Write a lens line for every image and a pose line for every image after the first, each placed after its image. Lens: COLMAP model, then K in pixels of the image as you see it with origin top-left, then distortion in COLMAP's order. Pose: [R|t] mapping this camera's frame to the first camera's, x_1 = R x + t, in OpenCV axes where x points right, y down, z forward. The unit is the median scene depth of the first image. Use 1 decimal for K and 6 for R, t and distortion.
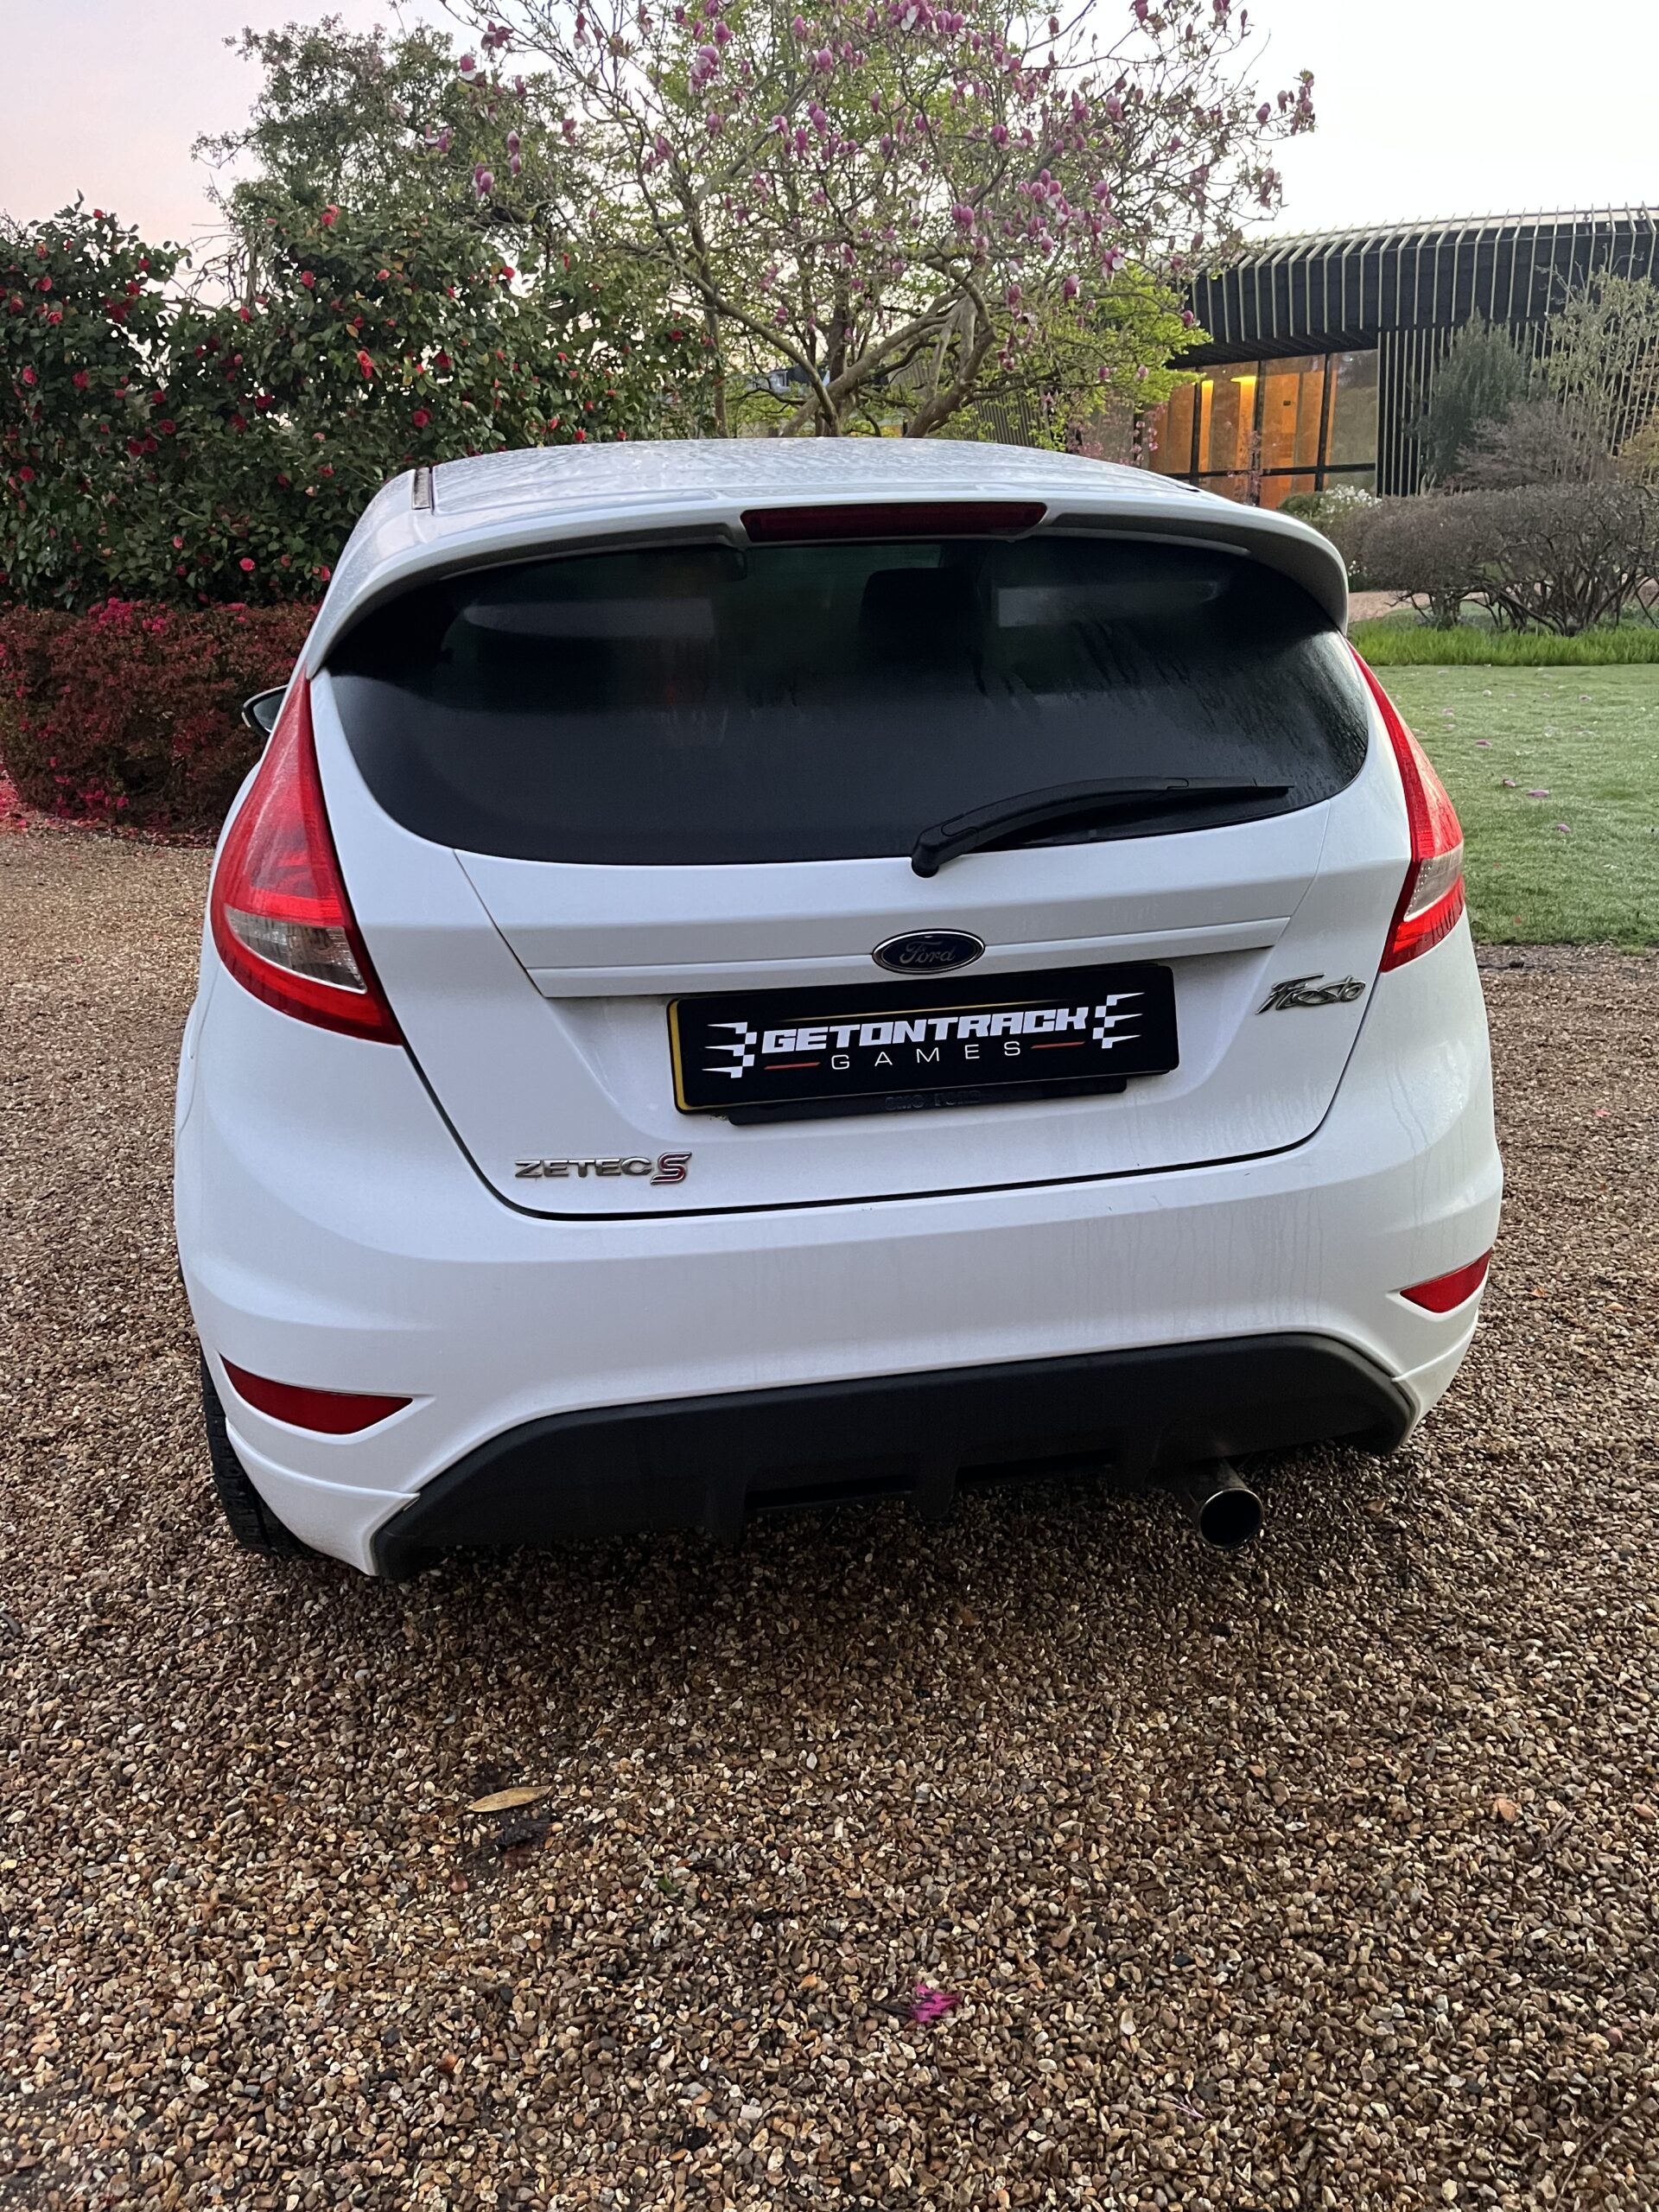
lens RADIAL K [[1728.0, 0, 829.5], [0, 1728.0, 1106.0], [0, 0, 1]] dist [0.037473, -0.063589]
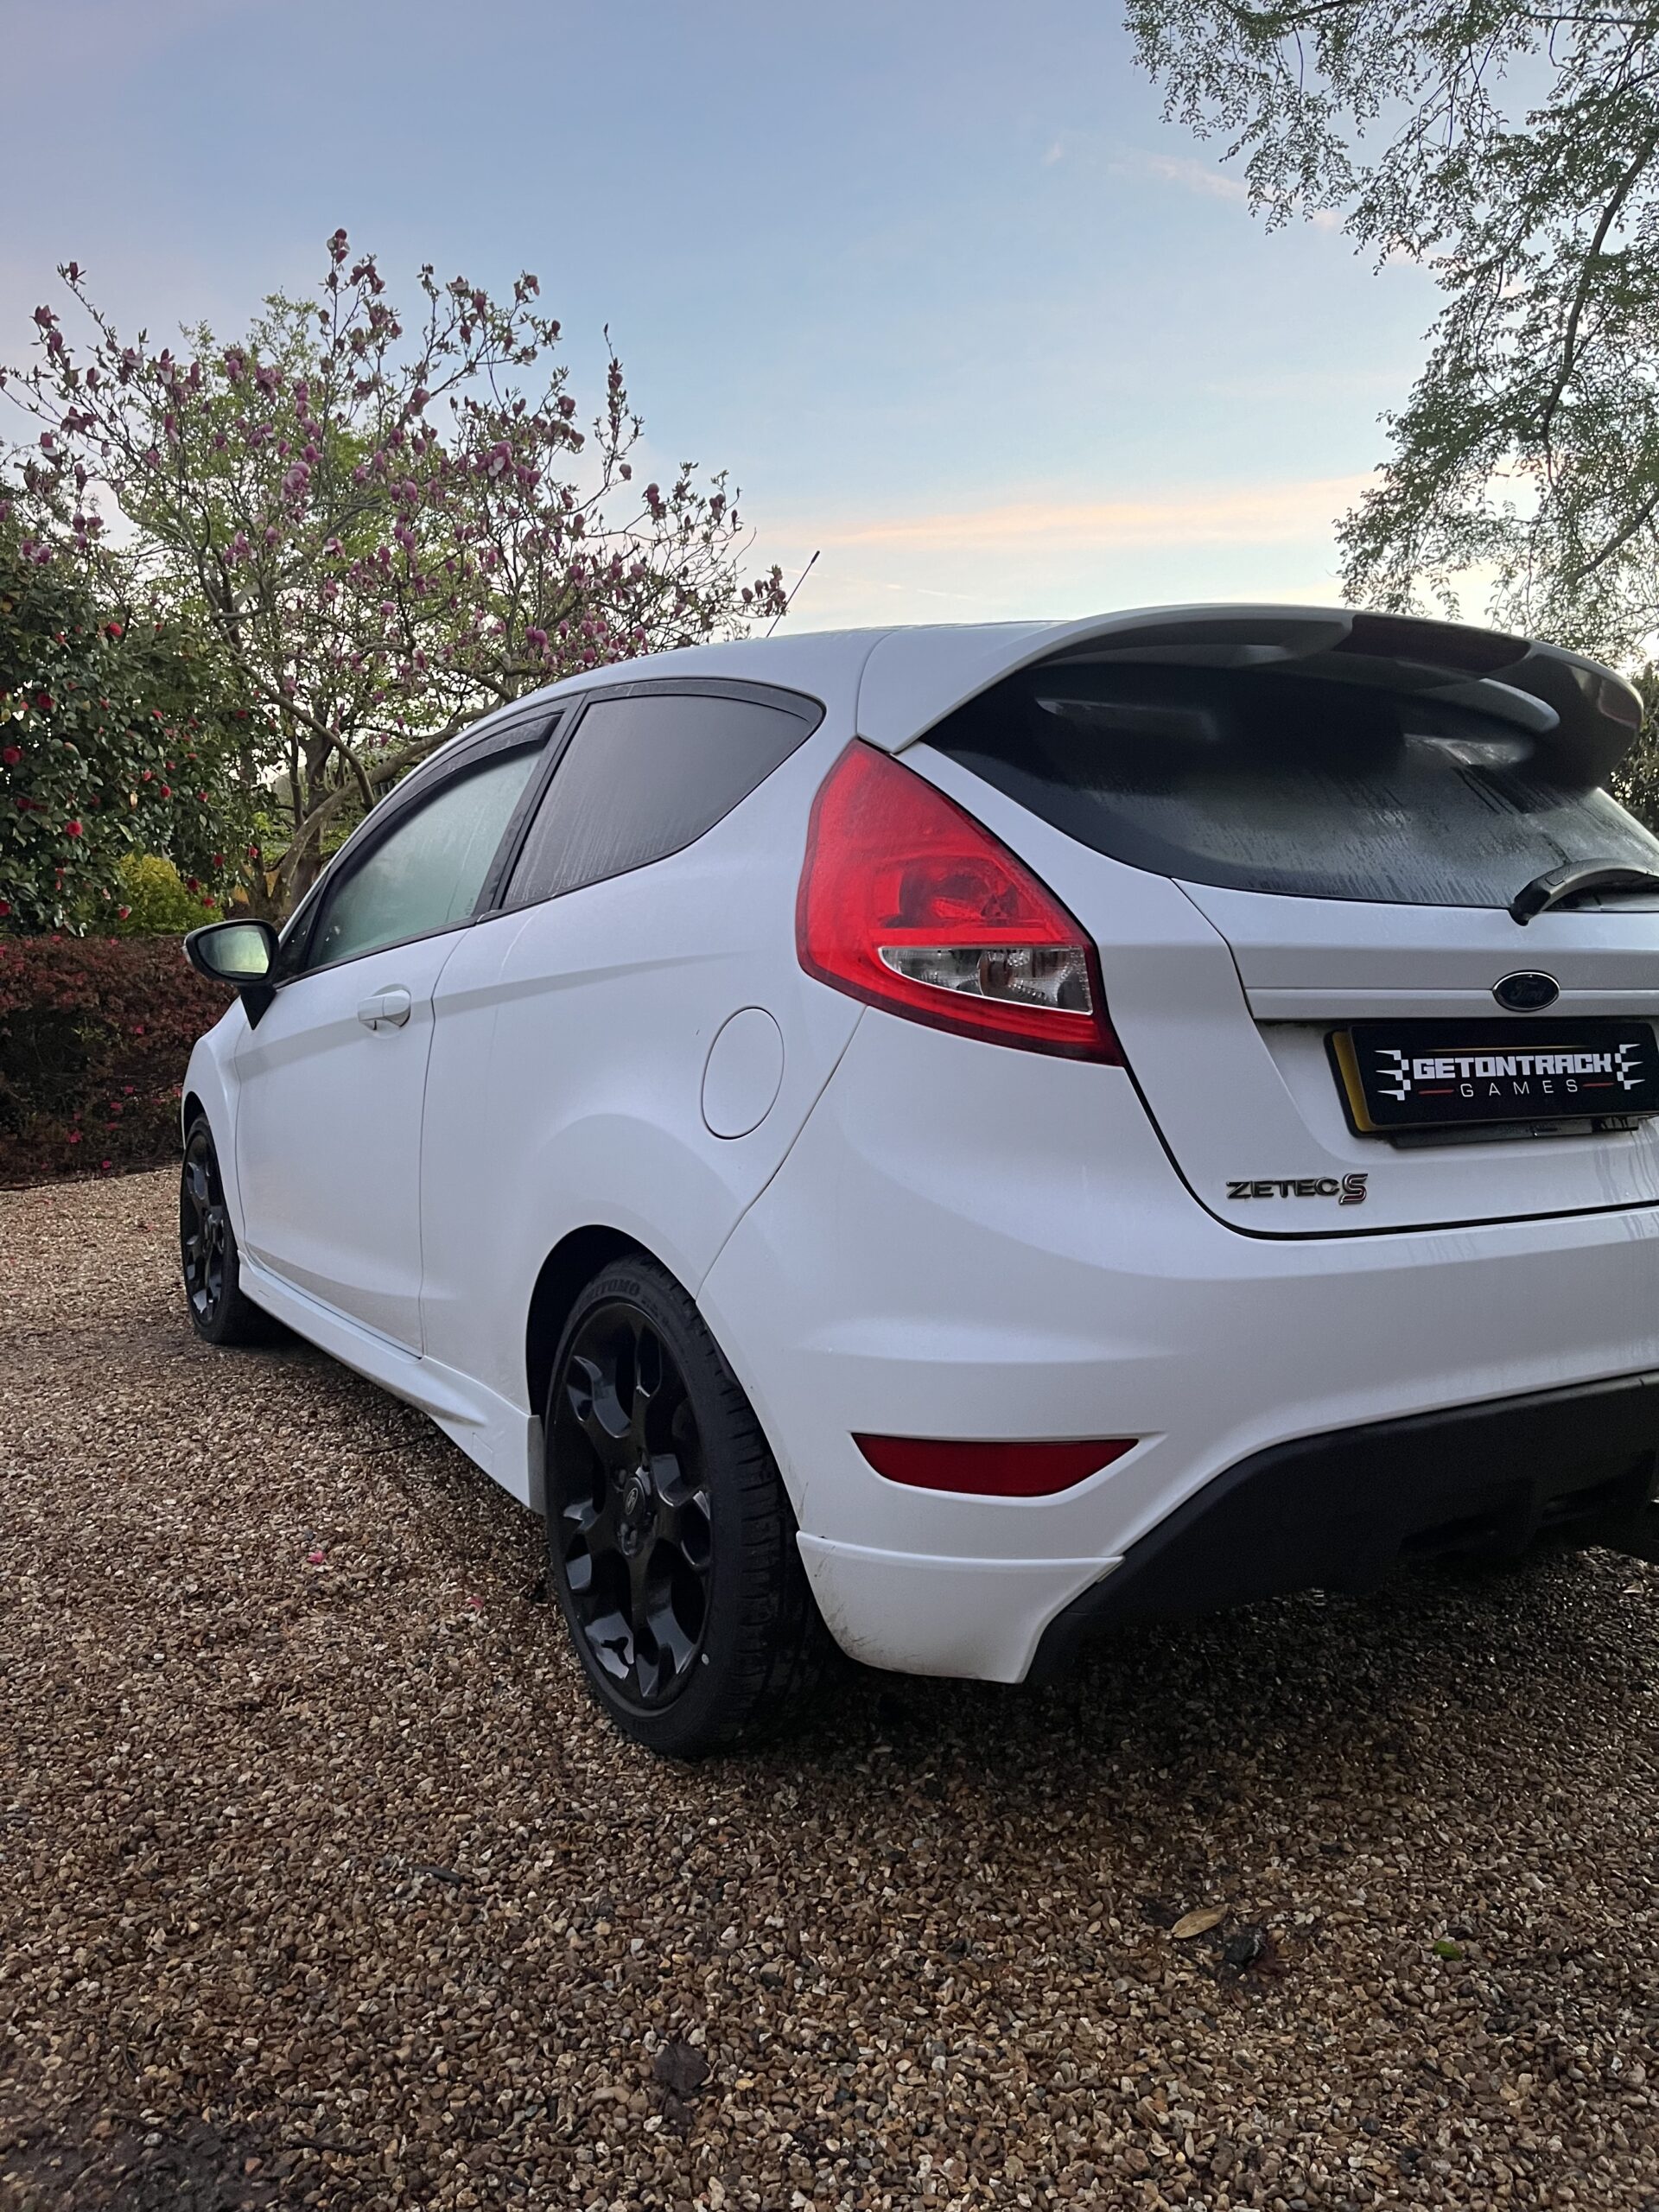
lens RADIAL K [[1714.6, 0, 830.1], [0, 1714.6, 1081.1], [0, 0, 1]] dist [0.092967, -0.151553]
pose [[0.928505, 0.013292, 0.371081, -0.764423], [0.084458, 0.965605, -0.245914, 0.201473], [-0.361586, 0.259673, 0.895447, 0.169304]]
